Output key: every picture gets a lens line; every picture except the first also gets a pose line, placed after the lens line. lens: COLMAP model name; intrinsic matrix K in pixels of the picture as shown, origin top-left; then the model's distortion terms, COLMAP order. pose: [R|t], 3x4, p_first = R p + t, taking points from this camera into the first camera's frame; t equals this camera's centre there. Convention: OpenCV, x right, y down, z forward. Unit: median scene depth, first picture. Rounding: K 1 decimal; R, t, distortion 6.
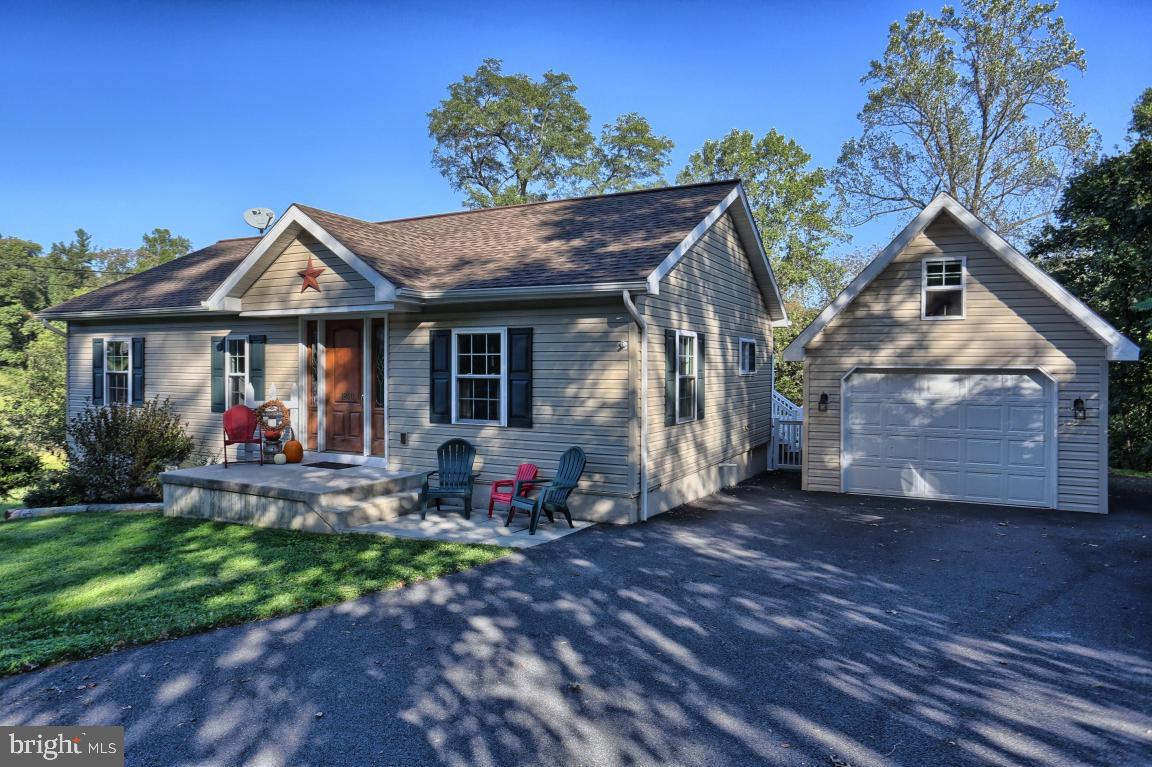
lens RADIAL K [[752.8, 0, 576.7], [0, 752.8, 370.3], [0, 0, 1]] dist [-0.026030, 0.038825]
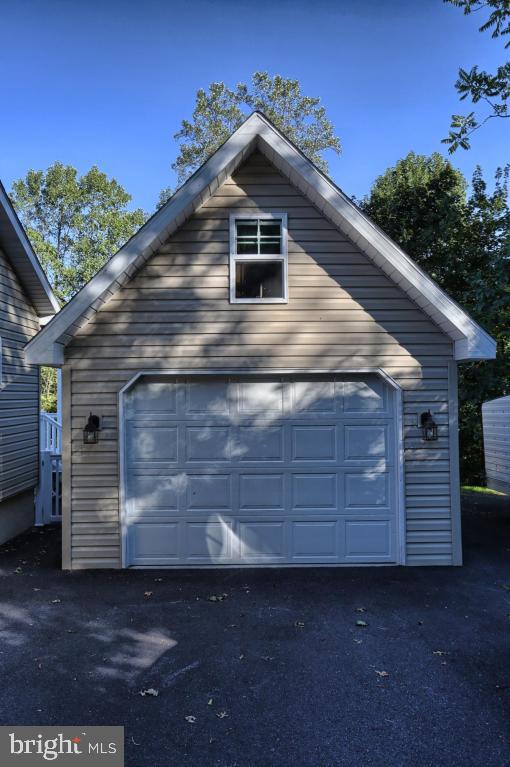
lens RADIAL K [[632.4, 0, 255.0], [0, 632.4, 383.5], [0, 0, 1]] dist [0.101803, 0.001657]
pose [[0.889400, -0.007671, 0.457066, 0.215131], [0.017722, 0.999686, -0.017706, 0.016718], [-0.456787, 0.023848, 0.889256, 0.478722]]
